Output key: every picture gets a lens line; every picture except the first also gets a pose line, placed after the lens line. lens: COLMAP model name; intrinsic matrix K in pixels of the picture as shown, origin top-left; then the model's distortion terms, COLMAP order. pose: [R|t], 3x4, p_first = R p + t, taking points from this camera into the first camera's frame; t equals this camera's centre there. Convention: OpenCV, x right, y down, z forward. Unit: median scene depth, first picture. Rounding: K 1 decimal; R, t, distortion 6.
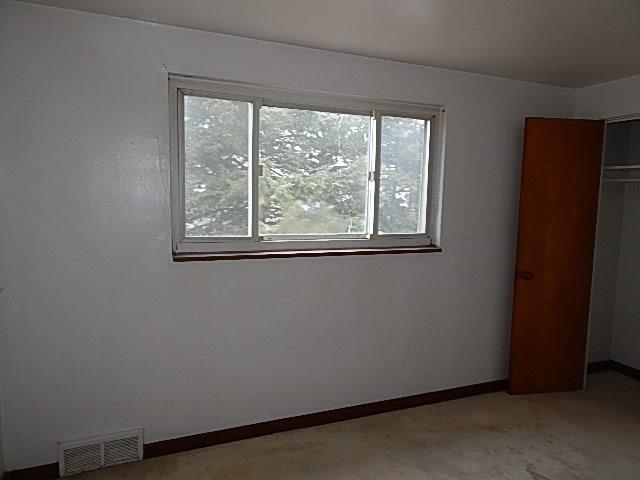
lens RADIAL K [[427.3, 0, 321.9], [0, 427.3, 239.5], [0, 0, 1]] dist [0.011798, -0.003602]
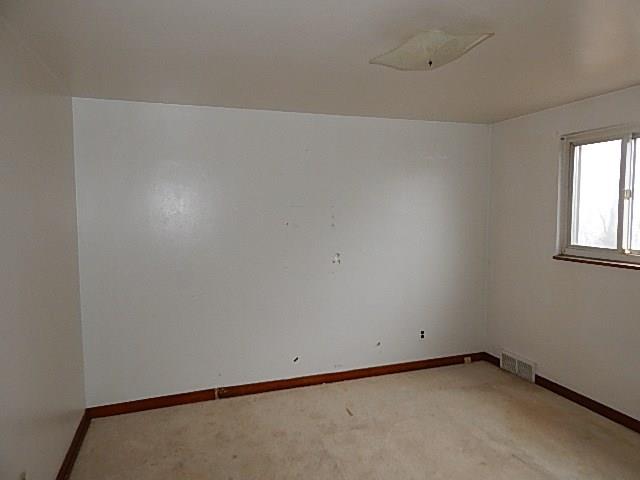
lens RADIAL K [[427.3, 0, 321.9], [0, 427.3, 239.5], [0, 0, 1]] dist [0.011798, -0.003602]
pose [[-0.043074, 0.048392, -0.997899, 1.166888], [-0.093405, 0.994256, 0.052247, -0.020957], [0.994696, 0.095460, -0.038307, 0.235472]]
